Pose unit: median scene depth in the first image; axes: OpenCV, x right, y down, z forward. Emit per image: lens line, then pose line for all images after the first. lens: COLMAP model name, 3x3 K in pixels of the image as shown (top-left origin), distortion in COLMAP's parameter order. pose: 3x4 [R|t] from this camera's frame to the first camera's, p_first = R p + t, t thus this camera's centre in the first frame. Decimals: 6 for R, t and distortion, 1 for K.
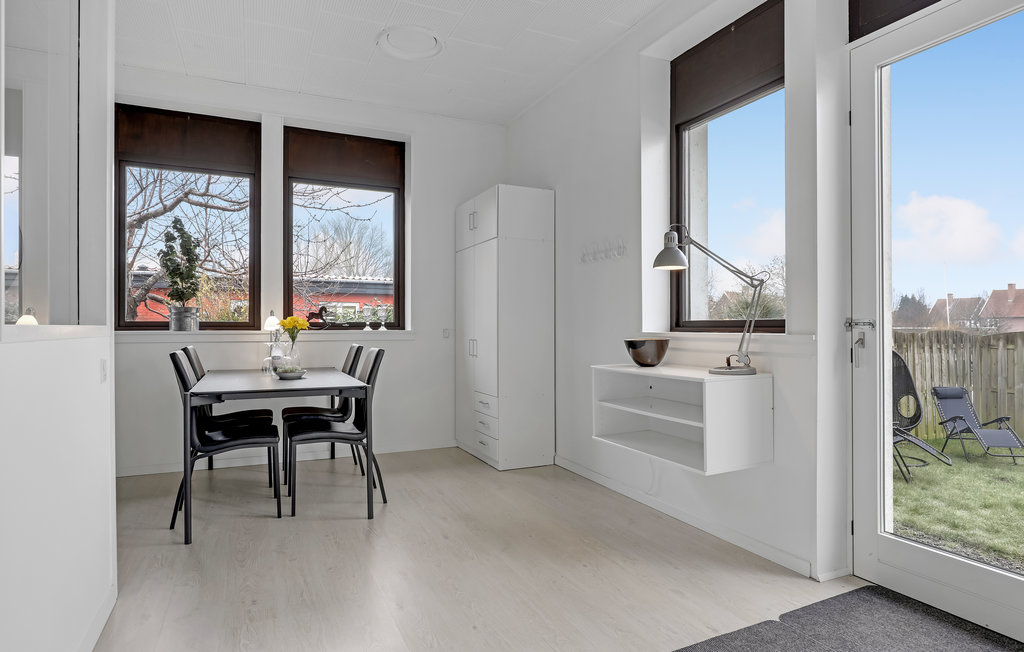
lens RADIAL K [[579.0, 0, 516.5], [0, 579.0, 329.5], [0, 0, 1]] dist [0.000056, 0.000264]
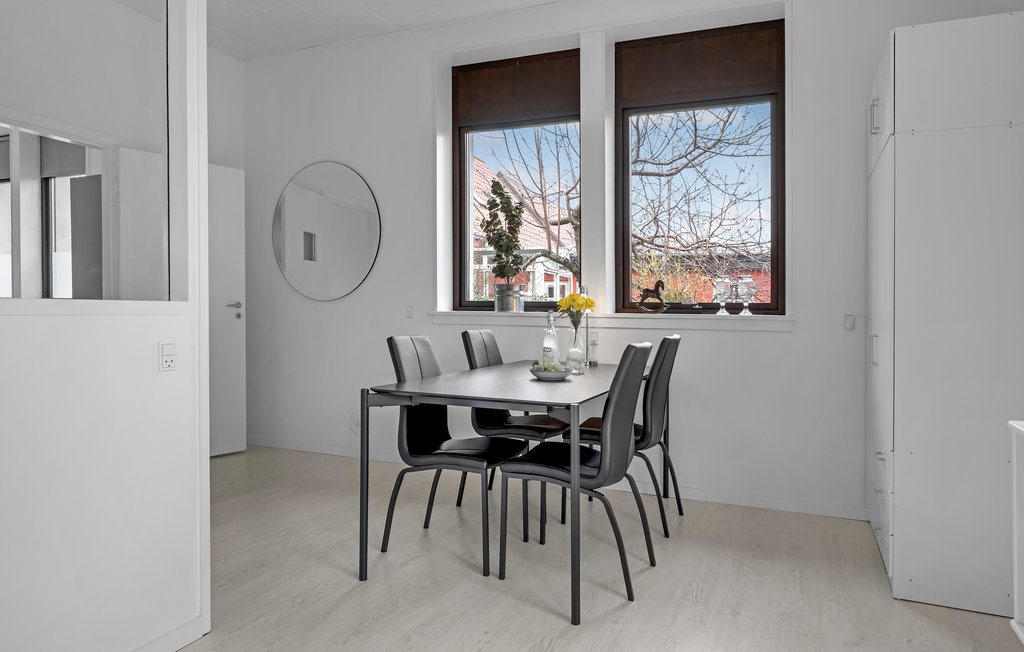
lens RADIAL K [[653.8, 0, 512.4], [0, 653.8, 317.1], [0, 0, 1]] dist [-0.036985, -0.001720]
pose [[0.691745, 0.018496, -0.721905, 0.130735], [-0.014093, 0.999827, 0.012112, -0.001854], [0.722005, 0.001795, 0.691886, 0.333380]]
